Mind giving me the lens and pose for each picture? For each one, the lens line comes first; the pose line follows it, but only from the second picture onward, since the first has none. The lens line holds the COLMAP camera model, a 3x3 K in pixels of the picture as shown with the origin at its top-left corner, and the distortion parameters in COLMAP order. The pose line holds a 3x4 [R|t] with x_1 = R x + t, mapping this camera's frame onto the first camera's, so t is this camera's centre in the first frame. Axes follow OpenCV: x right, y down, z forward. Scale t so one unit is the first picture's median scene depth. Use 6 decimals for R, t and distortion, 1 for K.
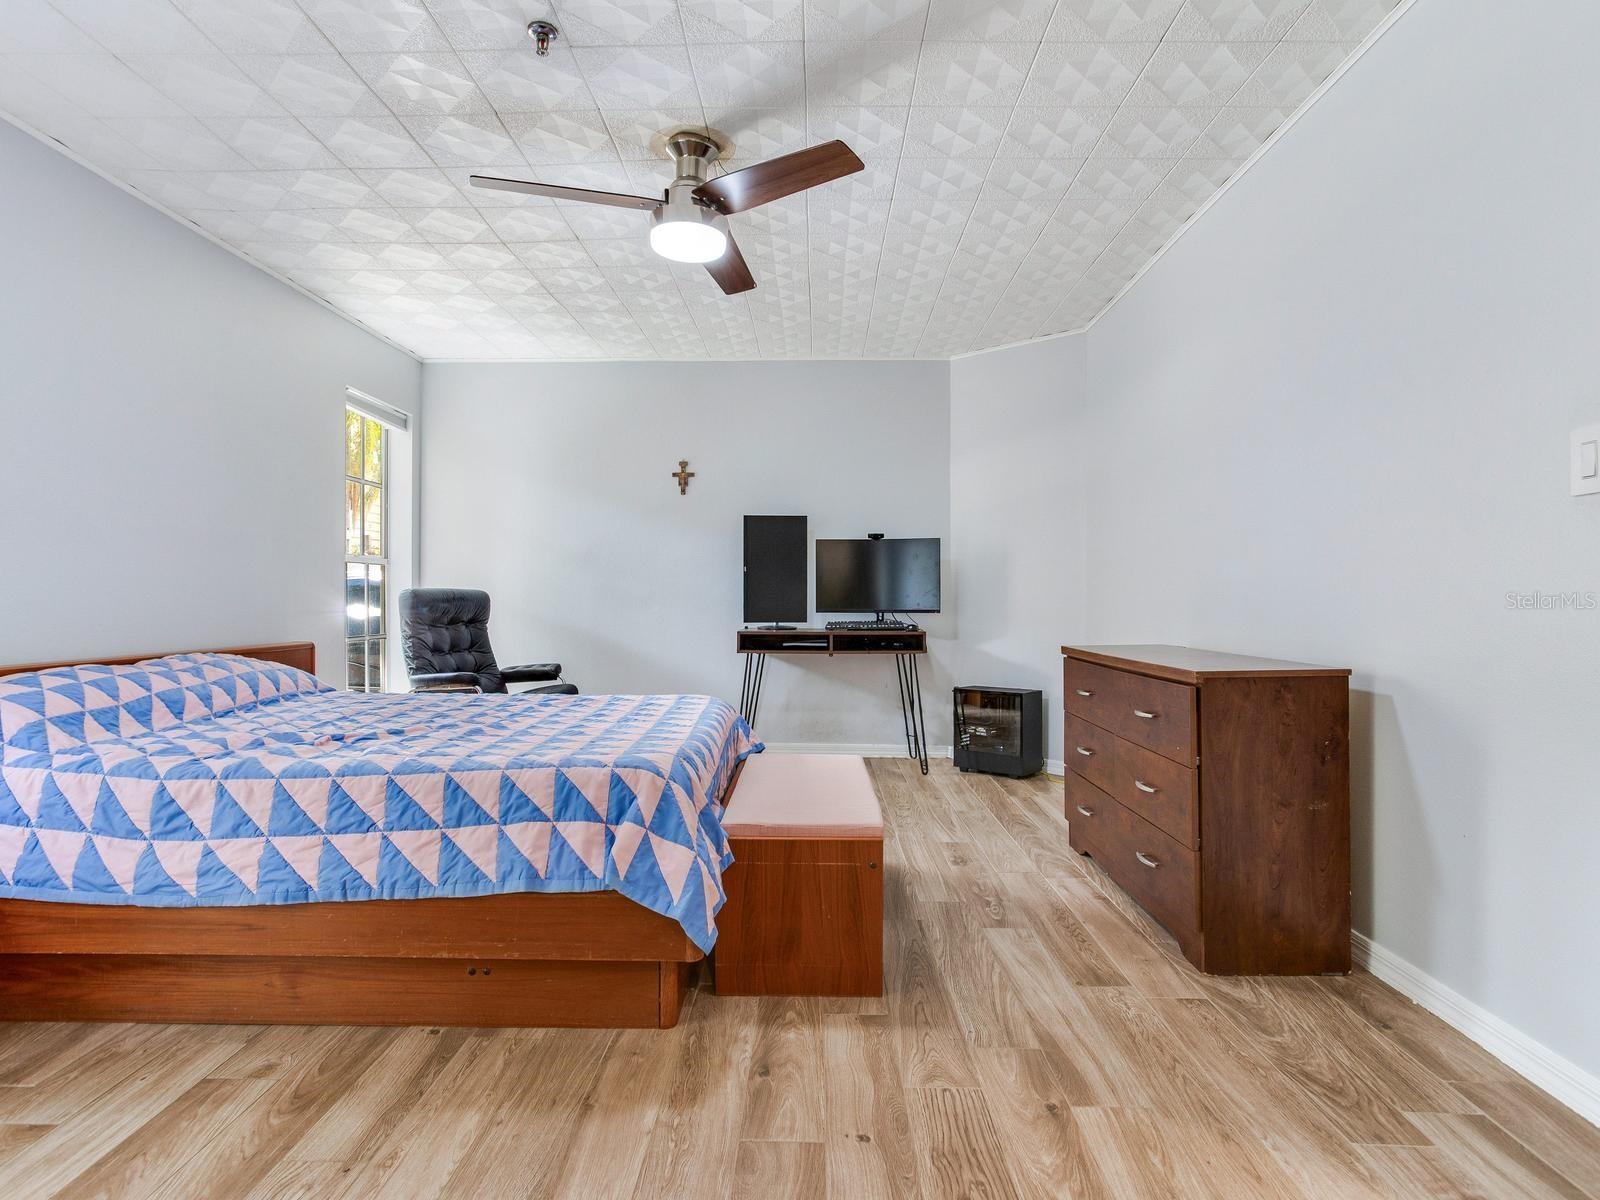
lens RADIAL K [[888.9, 0, 797.2], [0, 888.9, 587.4], [0, 0, 1]] dist [-0.032146, 0.014405]
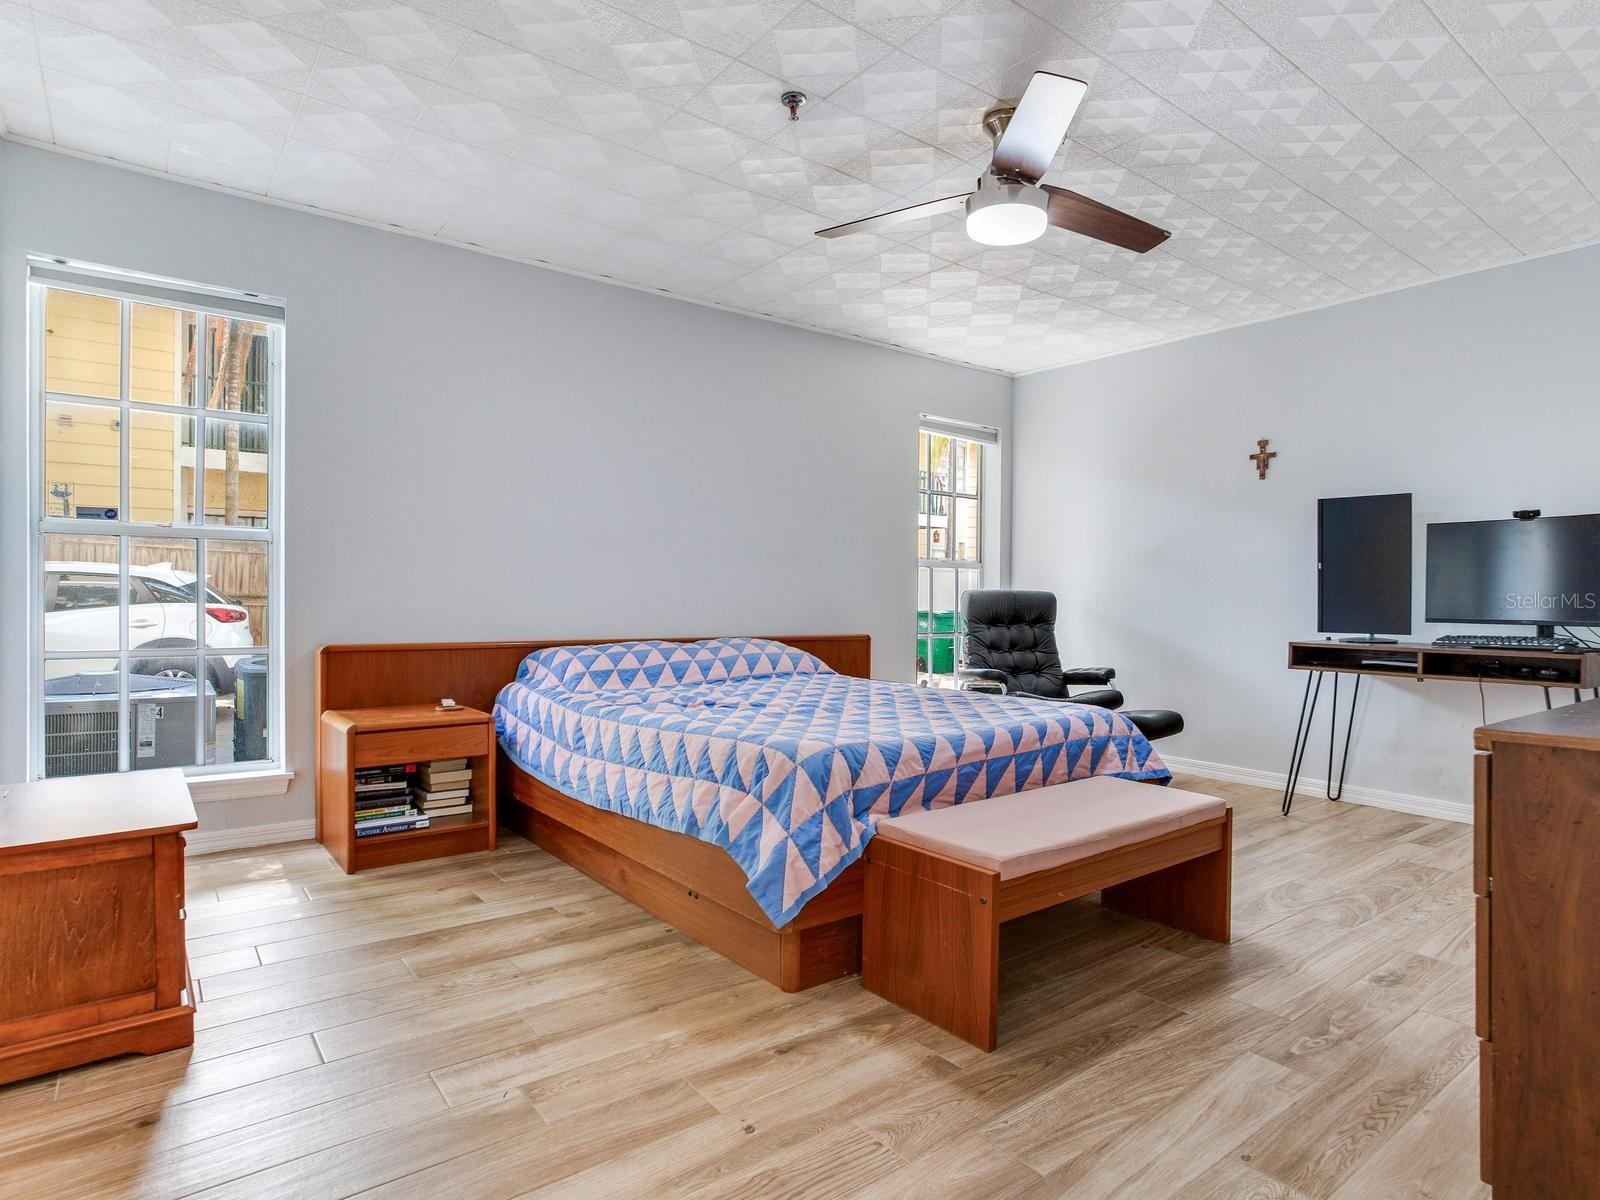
lens RADIAL K [[888.9, 0, 763.6], [0, 888.9, 600.4], [0, 0, 1]] dist [-0.032146, 0.014405]
pose [[0.612640, 0.009446, -0.790306, 0.428377], [-0.000039, 0.999929, 0.011921, 0.001739], [0.790362, -0.007273, 0.612597, 0.191234]]
